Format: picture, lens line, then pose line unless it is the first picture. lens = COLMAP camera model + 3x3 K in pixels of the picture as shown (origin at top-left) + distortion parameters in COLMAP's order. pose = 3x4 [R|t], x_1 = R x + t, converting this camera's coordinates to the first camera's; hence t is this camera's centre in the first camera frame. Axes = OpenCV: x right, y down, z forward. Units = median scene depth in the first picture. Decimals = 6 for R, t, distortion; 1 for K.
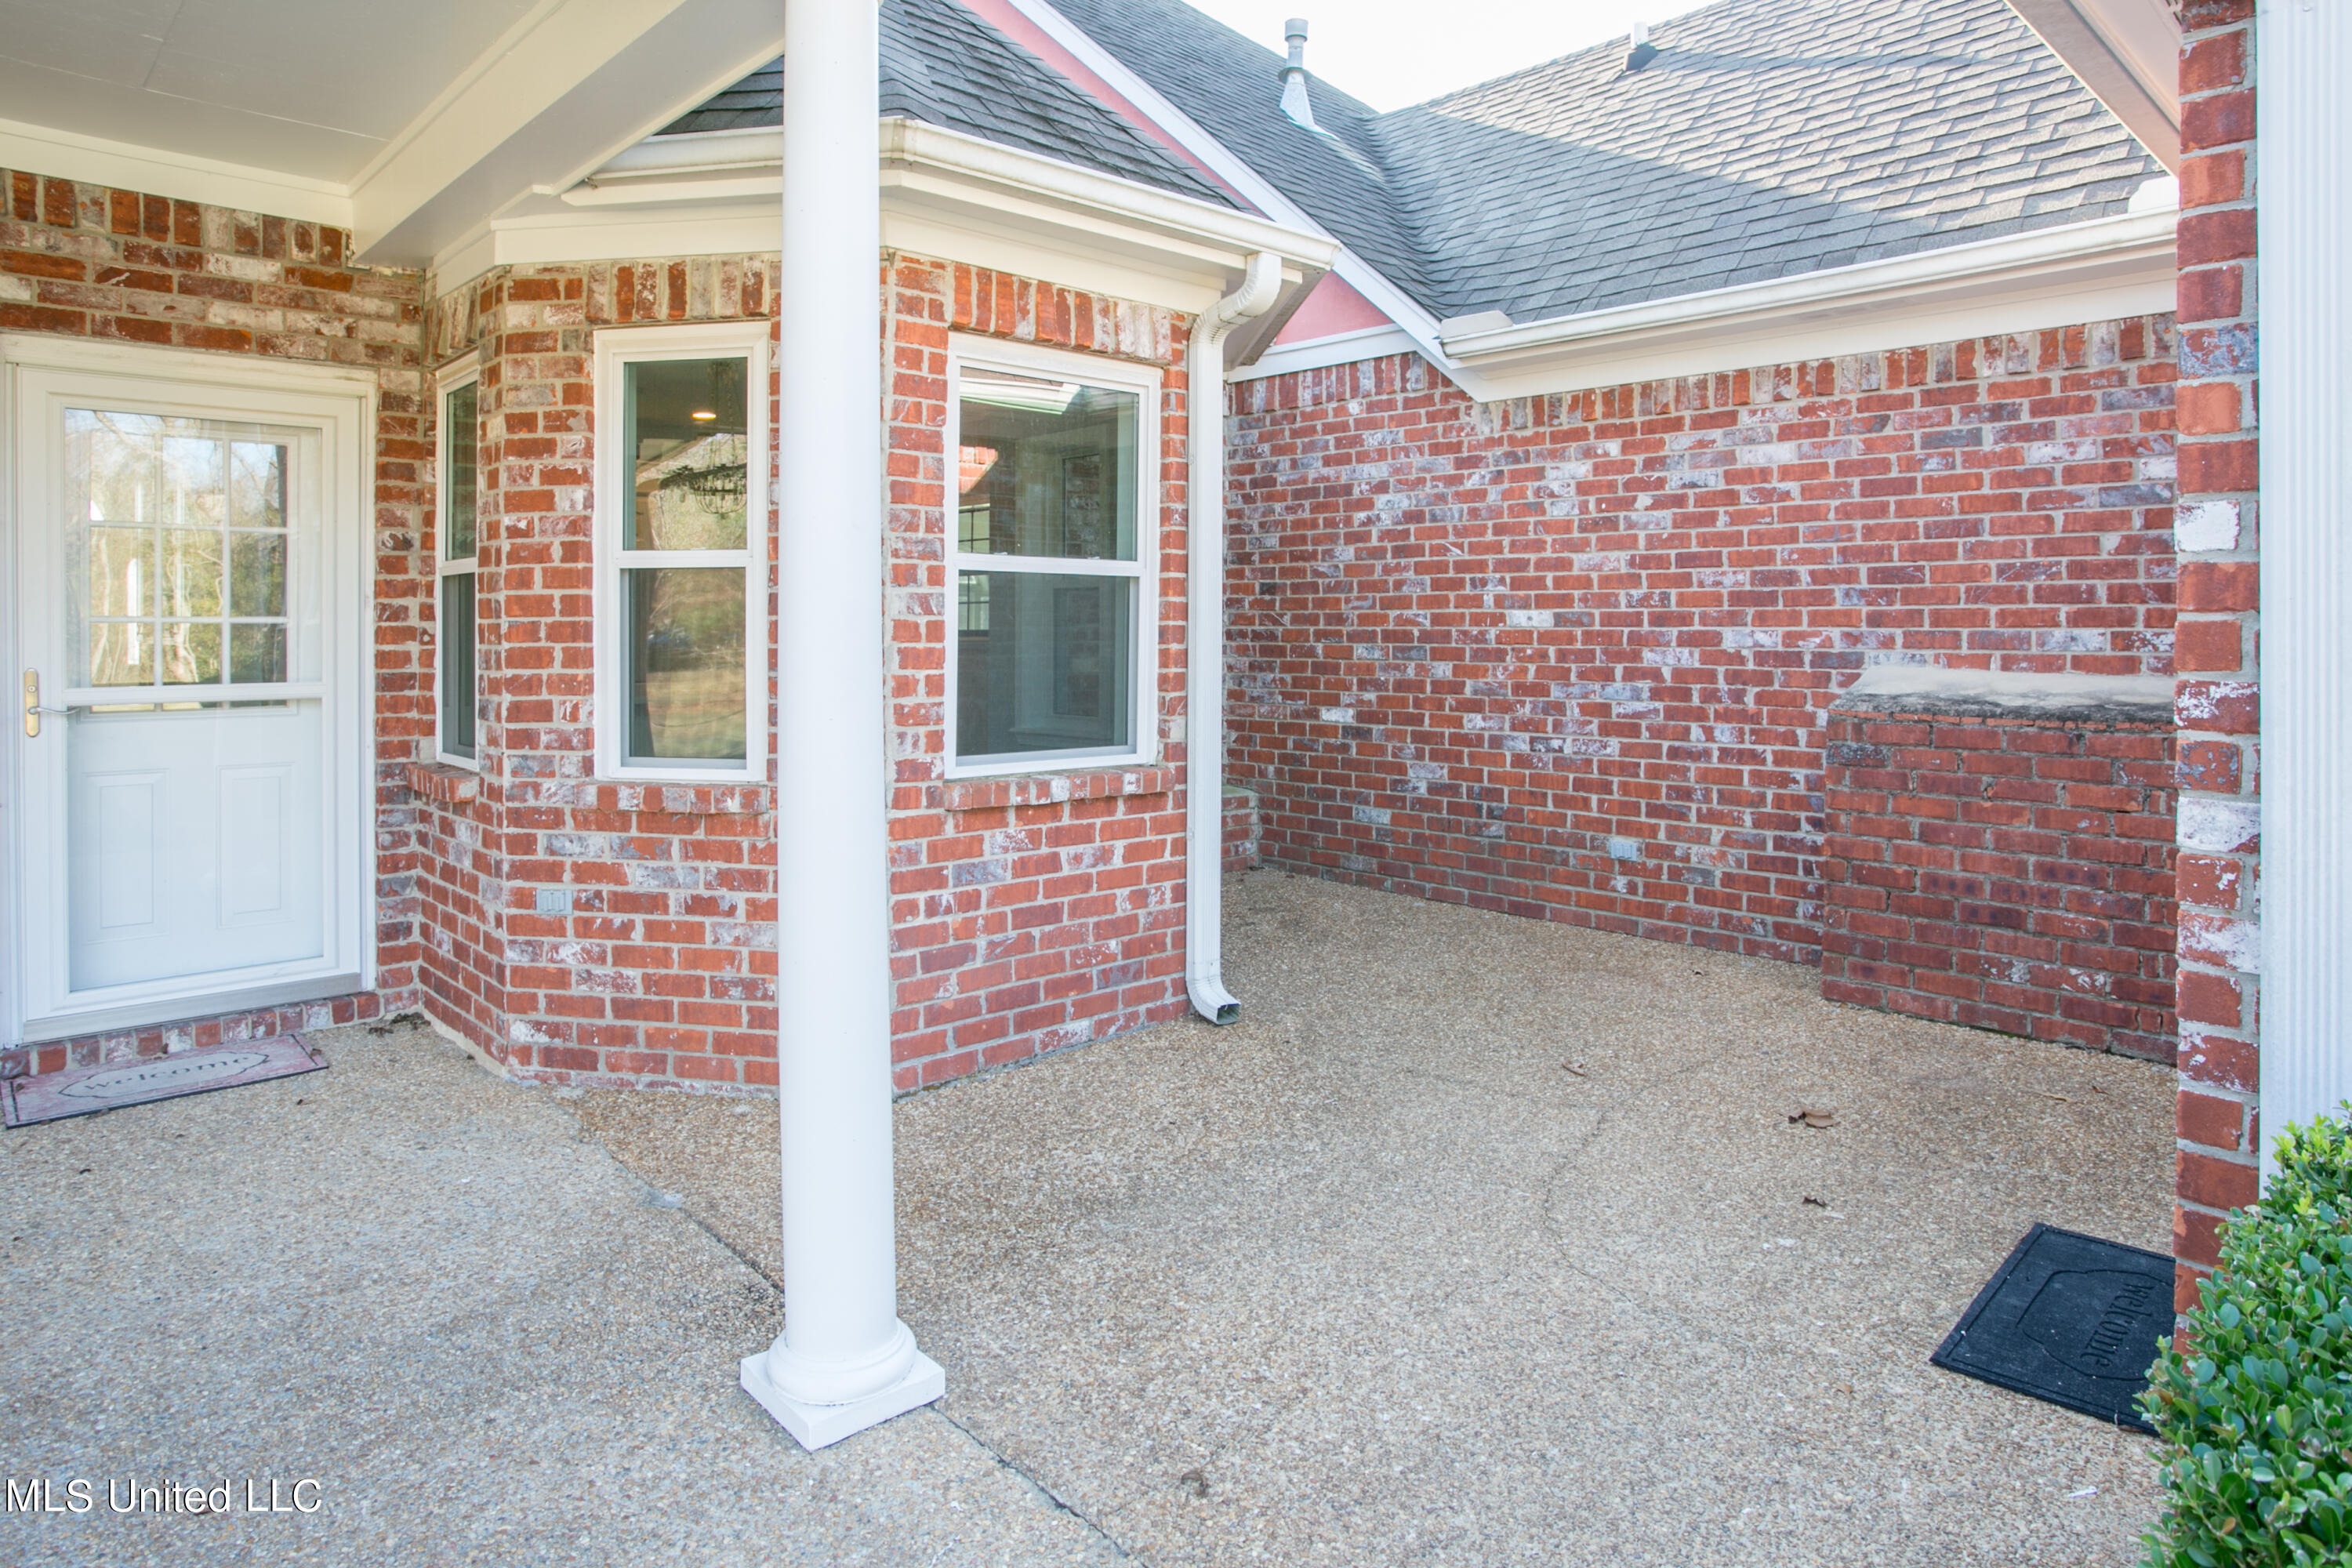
lens RADIAL K [[1390.8, 0, 1170.5], [0, 1390.8, 621.5], [0, 0, 1]] dist [-0.065482, 0.050644]
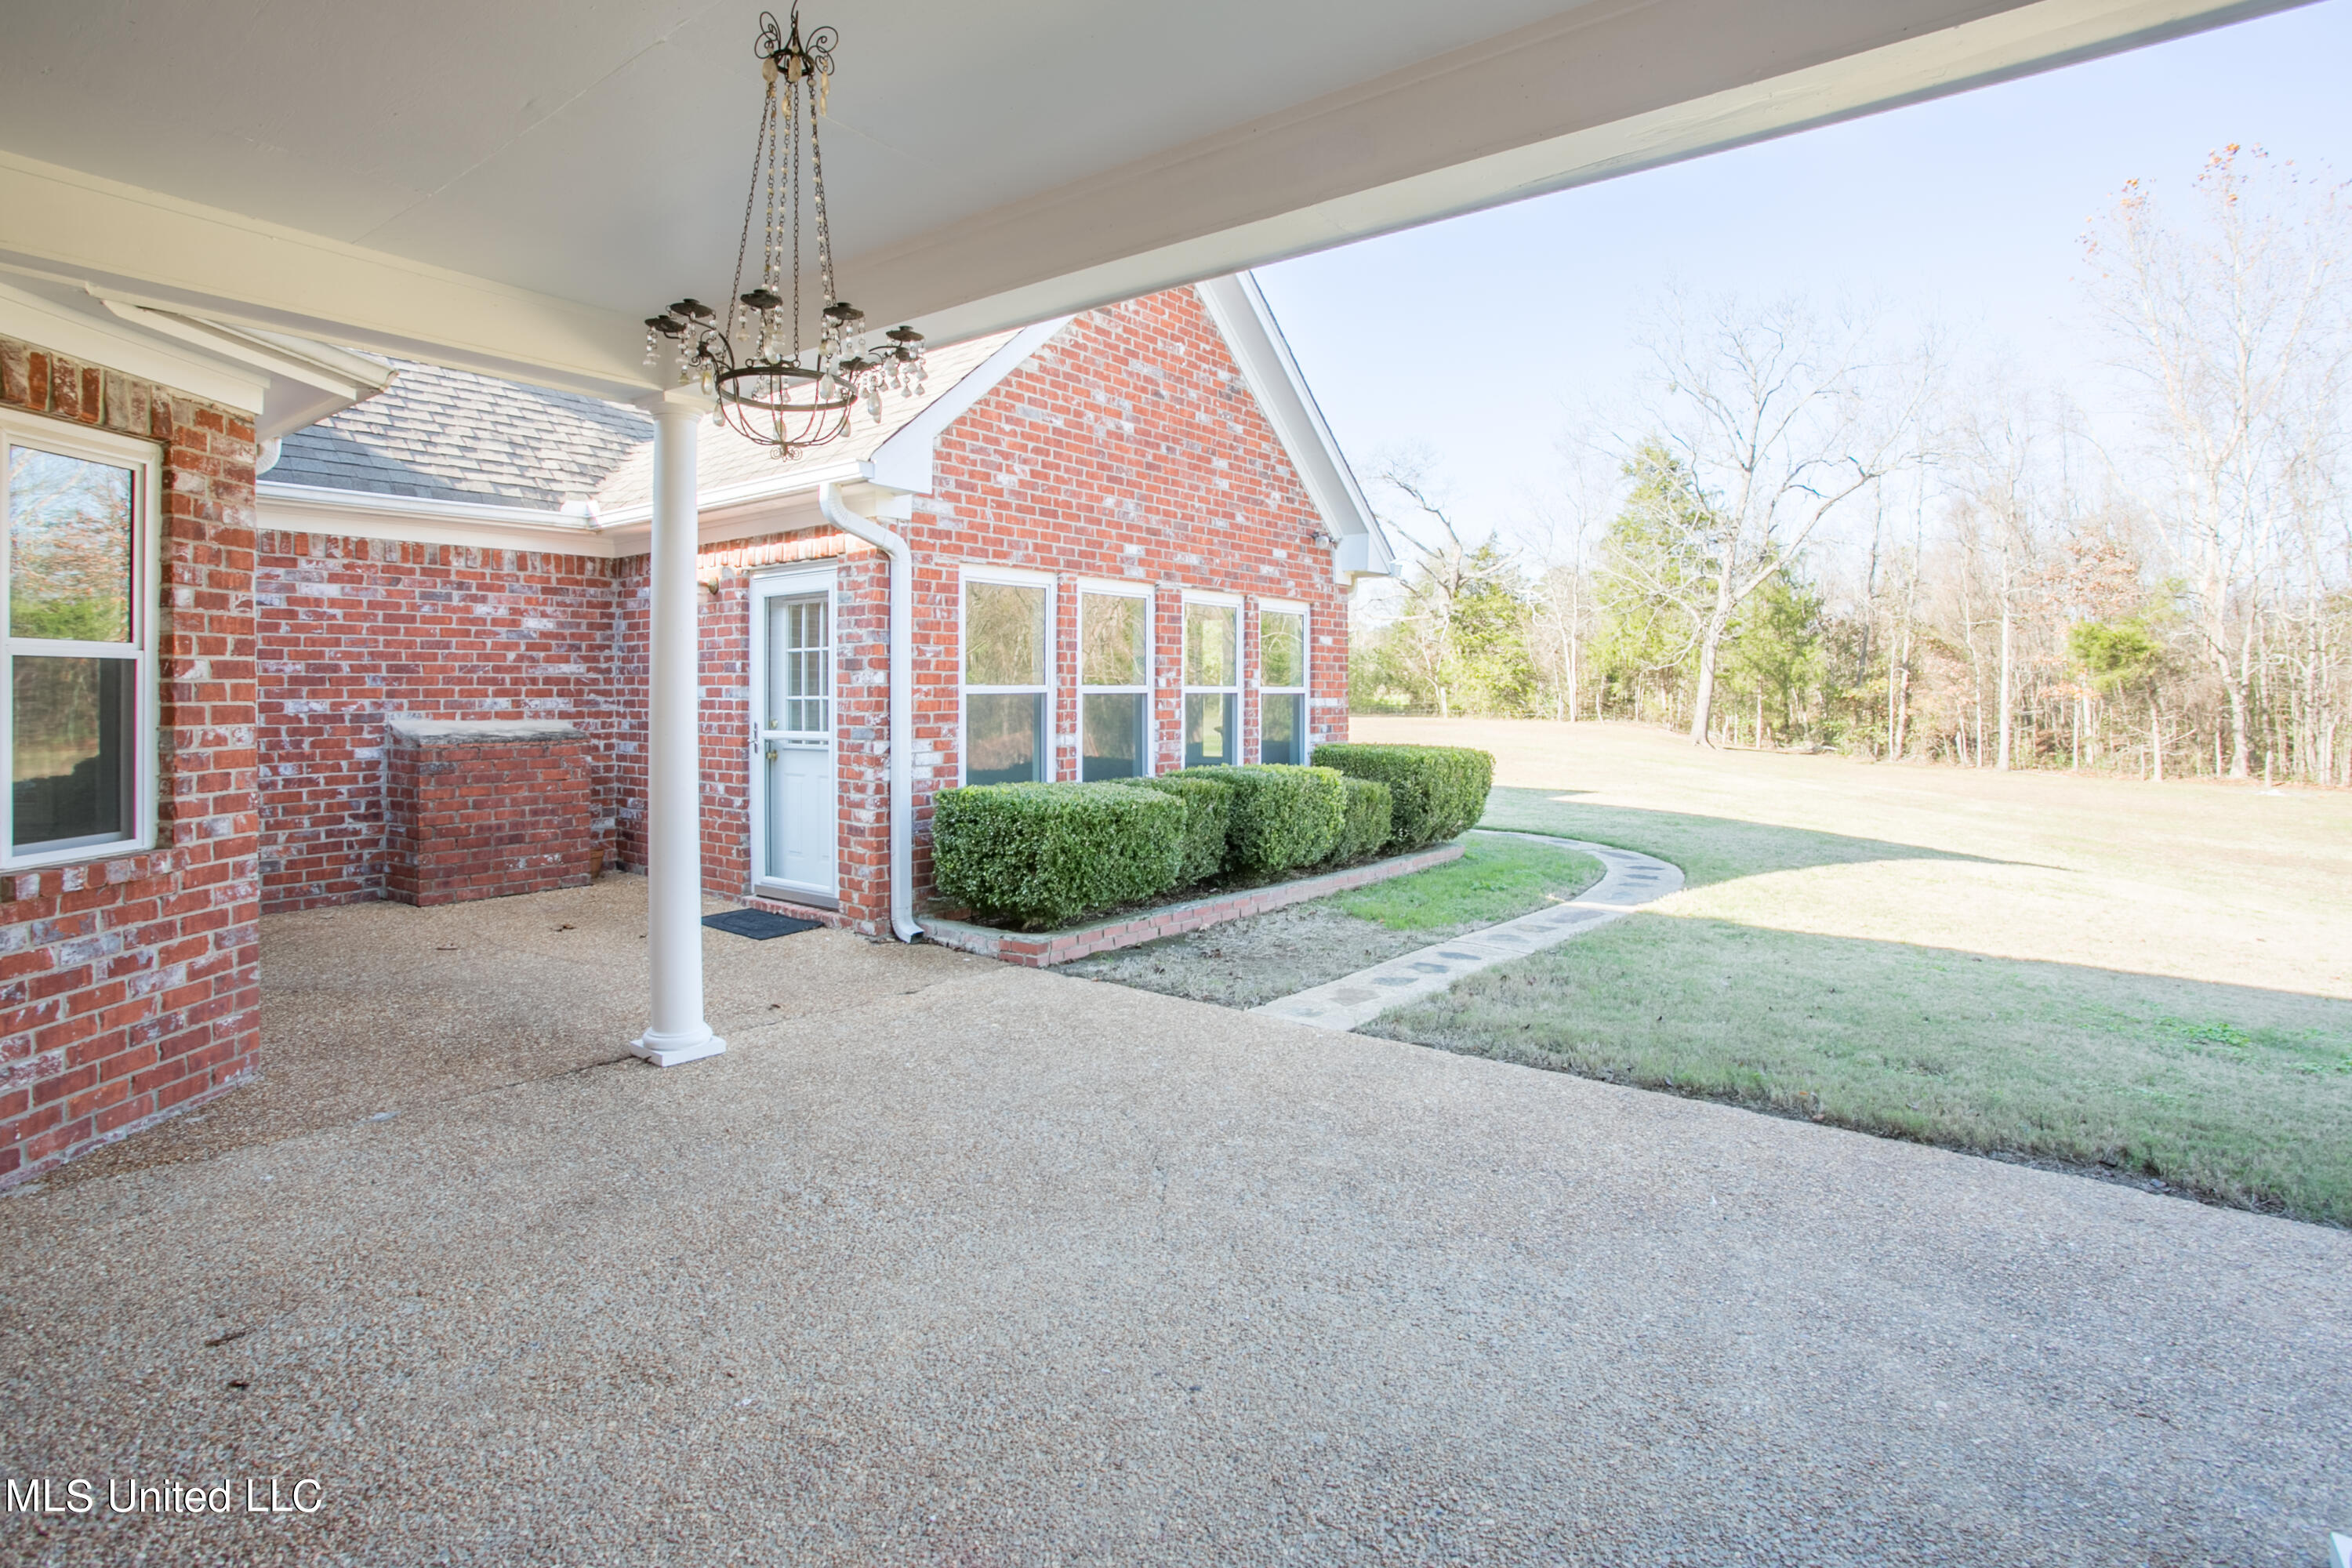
lens RADIAL K [[1280.7, 0, 1175.7], [0, 1280.7, 688.3], [0, 0, 1]] dist [-0.000964, -0.000282]
pose [[-0.164157, -0.005049, 0.986421, -1.319561], [-0.004246, 0.999981, 0.004412, -0.021039], [-0.986425, -0.003464, -0.164175, 0.301053]]
